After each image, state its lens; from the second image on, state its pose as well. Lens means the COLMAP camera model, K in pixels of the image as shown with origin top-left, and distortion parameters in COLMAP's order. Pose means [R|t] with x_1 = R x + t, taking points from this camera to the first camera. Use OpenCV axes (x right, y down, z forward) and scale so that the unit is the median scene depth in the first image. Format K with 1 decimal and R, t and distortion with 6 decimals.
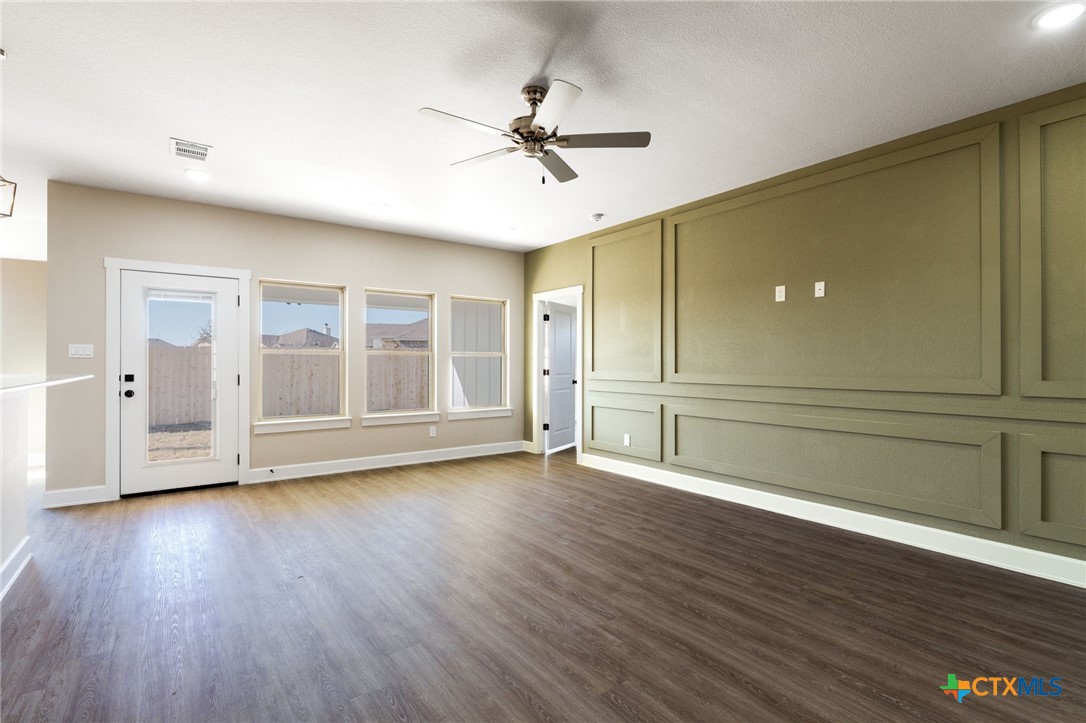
lens RADIAL K [[516.1, 0, 543.0], [0, 516.1, 361.5], [0, 0, 1]] dist [-0.001499, -0.000149]
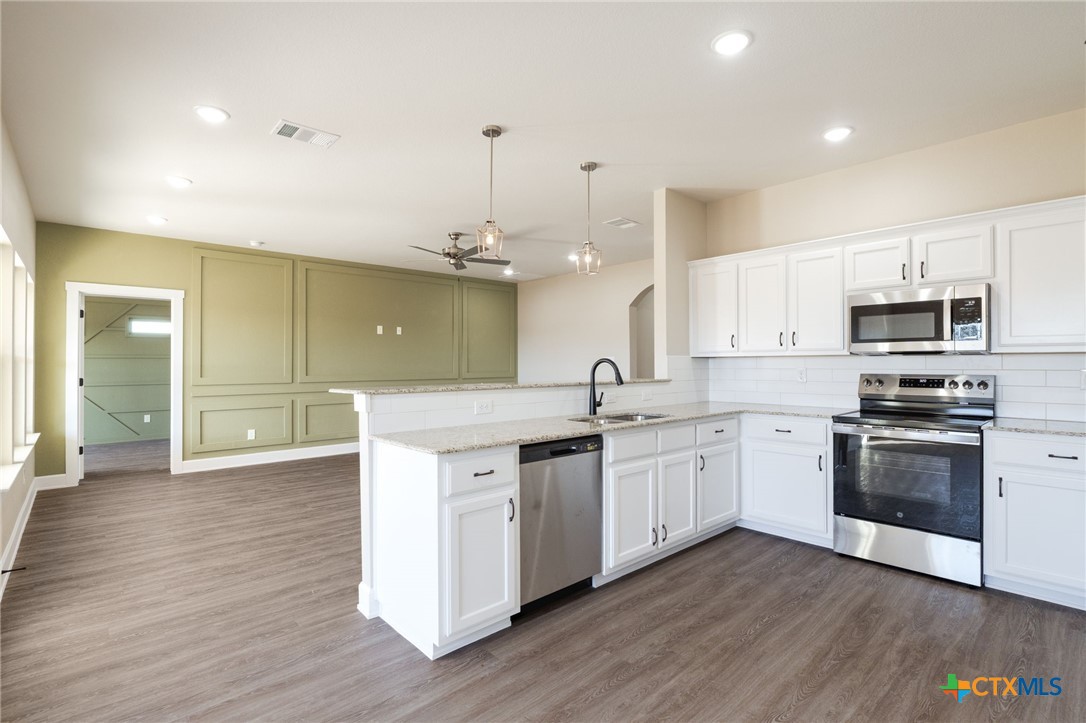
lens RADIAL K [[516.1, 0, 543.0], [0, 516.1, 361.5], [0, 0, 1]] dist [-0.001499, -0.000149]
pose [[-0.109041, -0.000548, 0.994037, -1.152284], [-0.000941, 0.999999, 0.000448, -0.015917], [-0.994037, -0.000886, -0.109041, 0.500554]]
